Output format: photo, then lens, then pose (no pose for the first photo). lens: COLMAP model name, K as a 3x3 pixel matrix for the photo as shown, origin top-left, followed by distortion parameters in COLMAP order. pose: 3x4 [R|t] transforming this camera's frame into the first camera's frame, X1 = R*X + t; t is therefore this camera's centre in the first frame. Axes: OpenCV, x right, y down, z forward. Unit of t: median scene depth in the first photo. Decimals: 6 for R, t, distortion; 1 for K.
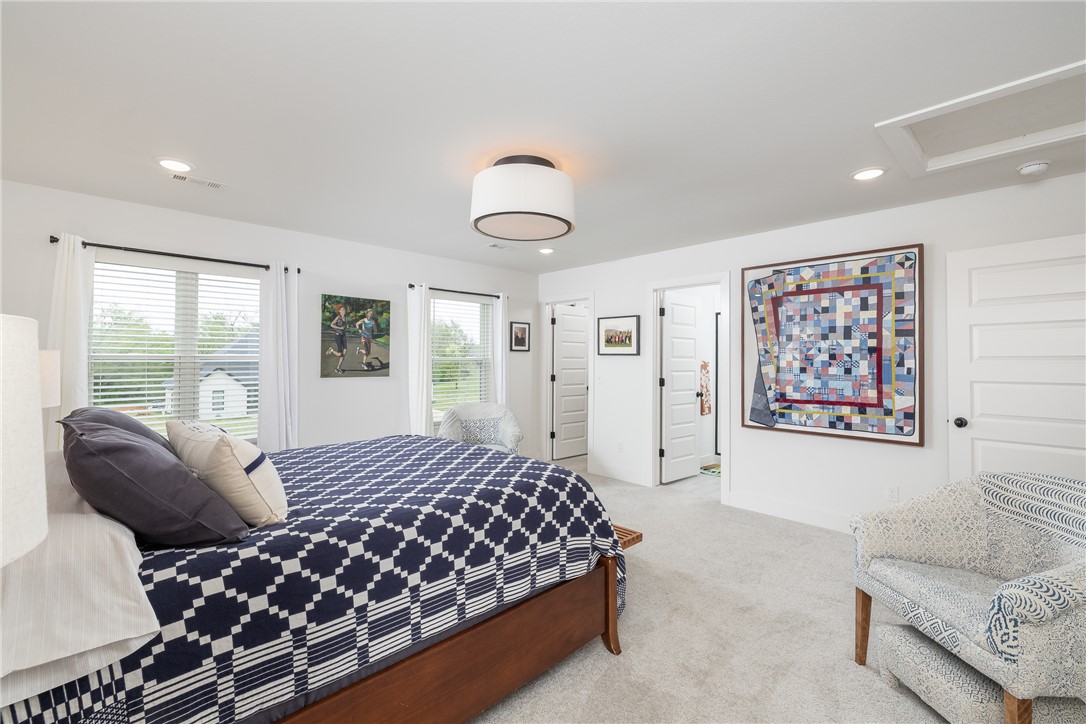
lens RADIAL K [[455.9, 0, 543.0], [0, 455.9, 362.0], [0, 0, 1]] dist [0.000513, 0.000017]
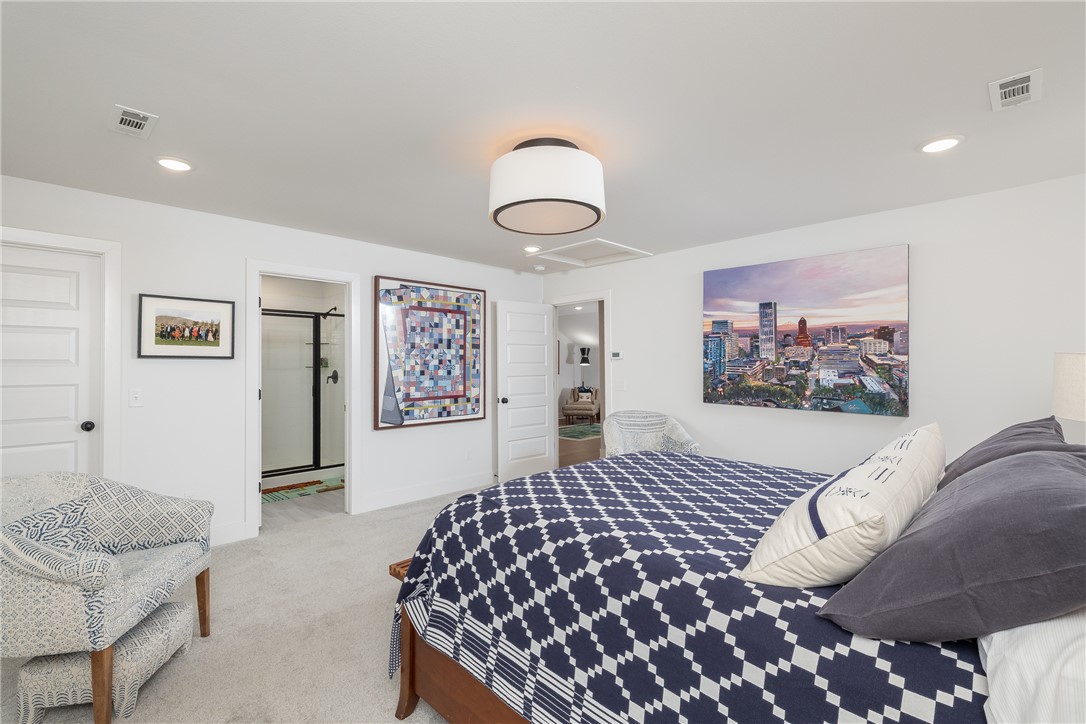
lens RADIAL K [[455.9, 0, 543.0], [0, 455.9, 362.0], [0, 0, 1]] dist [0.000513, 0.000017]
pose [[0.002919, -0.002296, 0.999993, -0.640327], [0.004035, 0.999989, 0.002284, -0.012619], [-0.999988, 0.004029, 0.002929, 0.682240]]
